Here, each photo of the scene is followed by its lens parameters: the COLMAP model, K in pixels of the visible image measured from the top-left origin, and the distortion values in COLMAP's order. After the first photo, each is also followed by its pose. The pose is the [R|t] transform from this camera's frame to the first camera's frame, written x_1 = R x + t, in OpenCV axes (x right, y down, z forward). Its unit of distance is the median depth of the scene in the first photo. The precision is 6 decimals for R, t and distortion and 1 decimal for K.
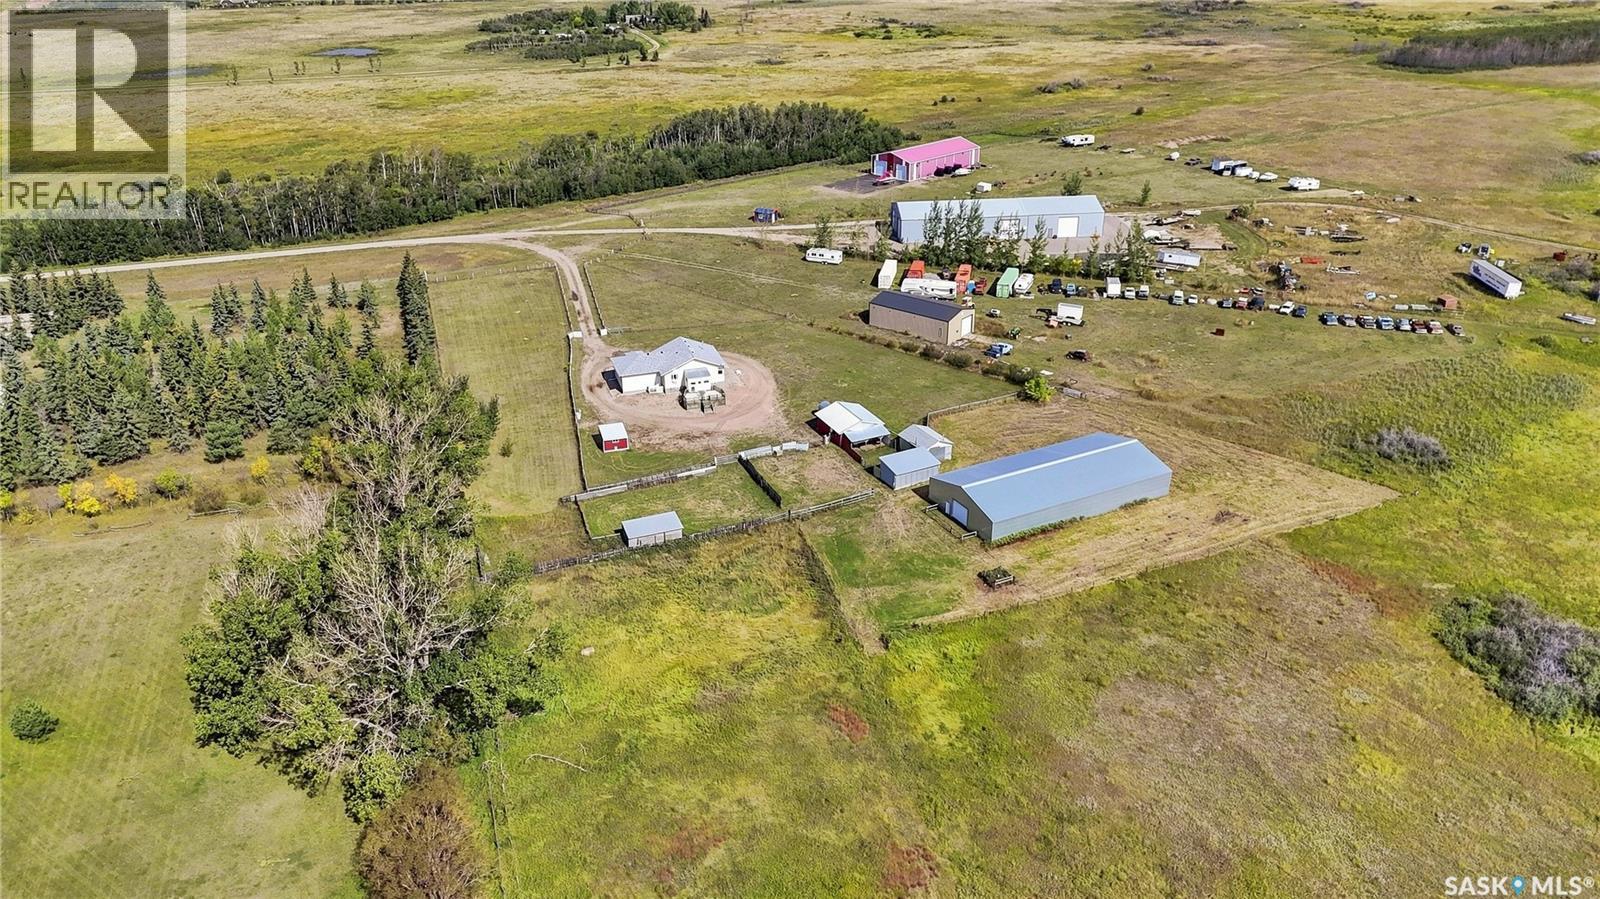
lens RADIAL K [[1179.4, 0, 792.5], [0, 1179.4, 458.6], [0, 0, 1]] dist [0.076012, -0.075401]
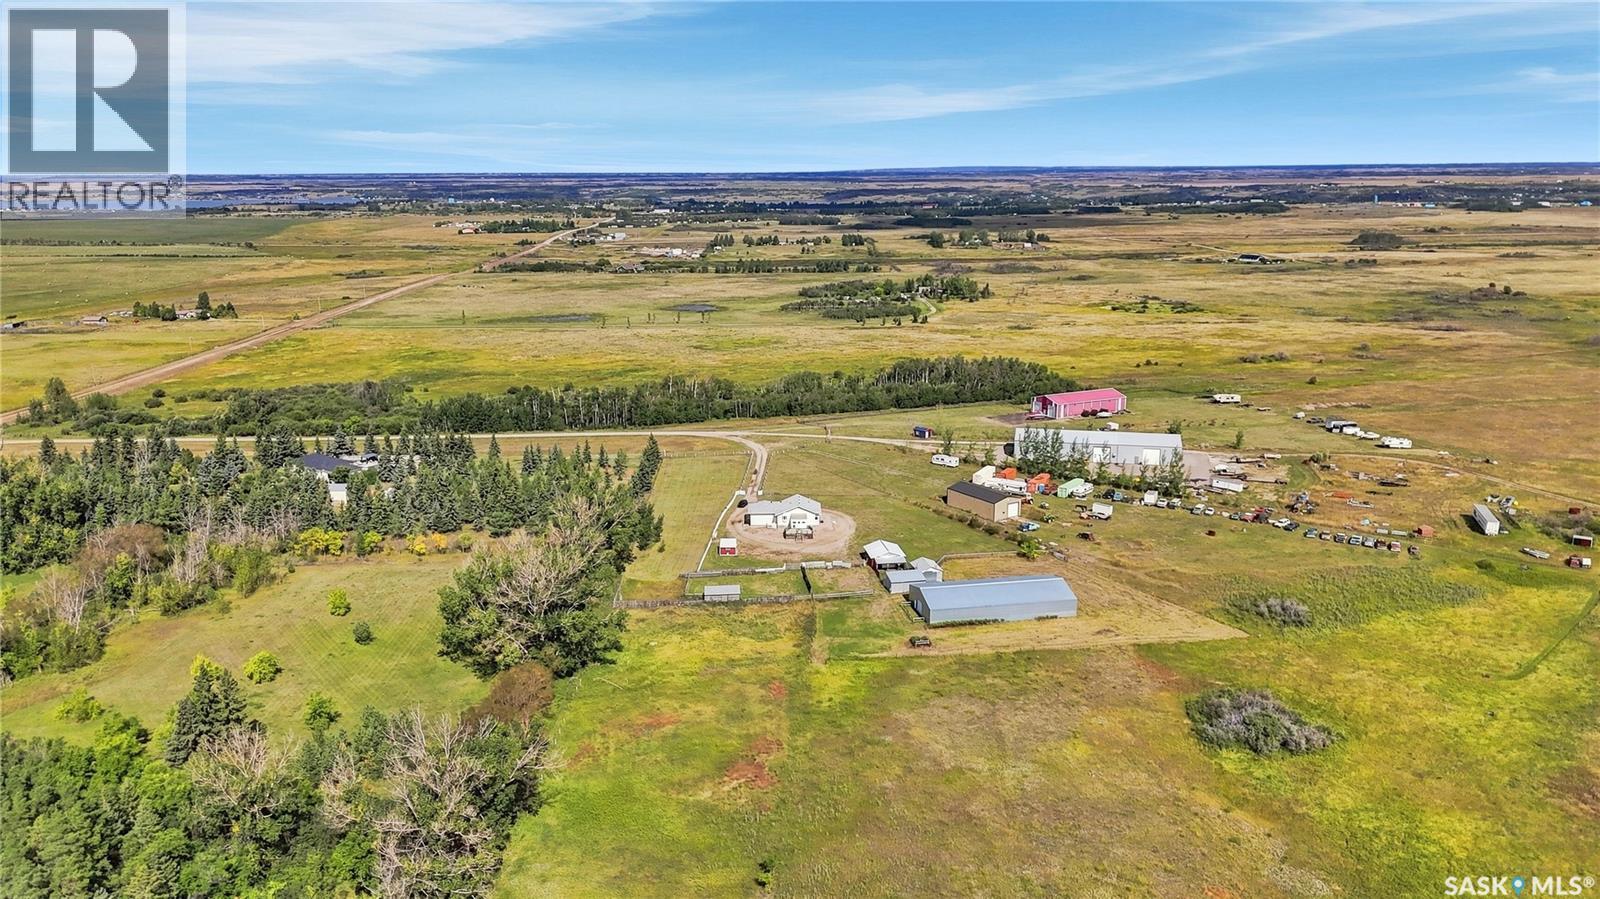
lens RADIAL K [[1179.4, 0, 794.6], [0, 1179.4, 445.5], [0, 0, 1]] dist [0.076012, -0.075401]
pose [[0.956962, 0.071361, -0.281304, 0.323332], [-0.131497, 0.970707, -0.201087, 0.138288], [0.258714, 0.229423, 0.938313, -0.401753]]
